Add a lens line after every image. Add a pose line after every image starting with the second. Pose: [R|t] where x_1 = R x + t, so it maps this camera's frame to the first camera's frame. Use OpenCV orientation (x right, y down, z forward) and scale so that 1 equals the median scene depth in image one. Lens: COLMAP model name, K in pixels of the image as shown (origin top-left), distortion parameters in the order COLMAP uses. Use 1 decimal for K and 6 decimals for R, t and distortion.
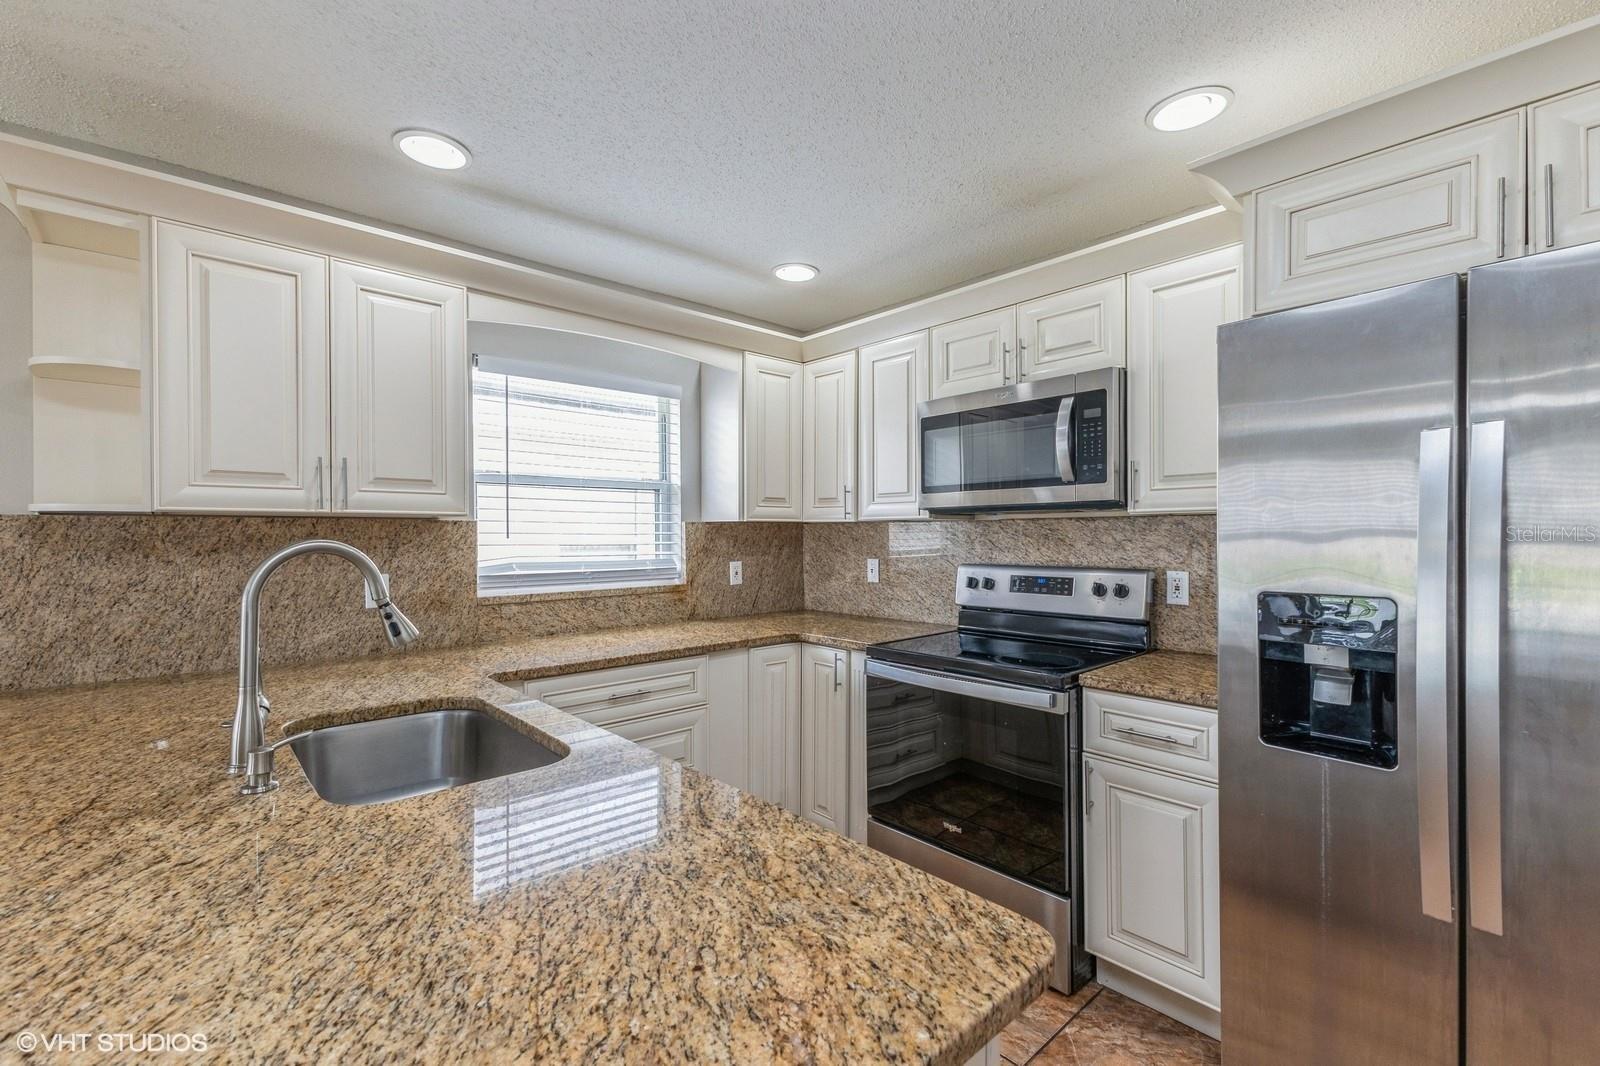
lens RADIAL K [[690.0, 0, 803.9], [0, 690.0, 536.7], [0, 0, 1]] dist [0.011336, -0.002747]
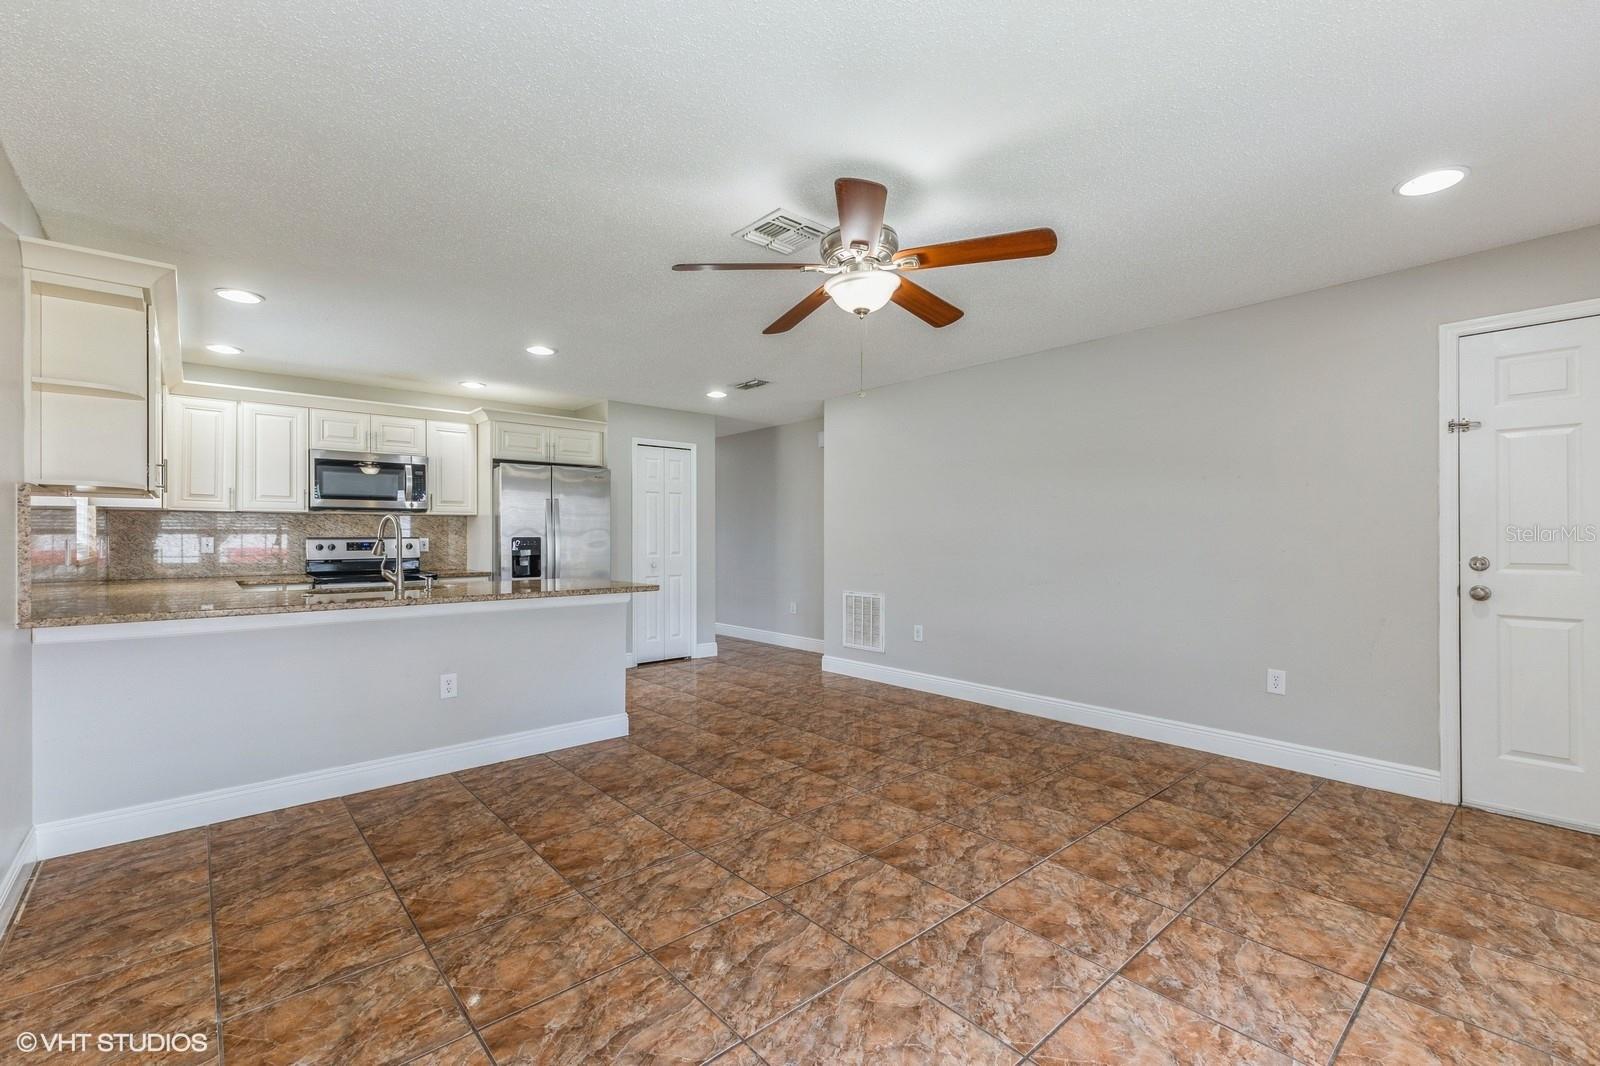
lens RADIAL K [[690.0, 0, 799.2], [0, 690.0, 535.3], [0, 0, 1]] dist [0.011336, -0.002747]
pose [[0.020943, 0.006025, 0.999763, -1.838892], [0.006575, 0.999959, -0.006164, 0.061775], [-0.999759, 0.006702, 0.020902, -0.378128]]
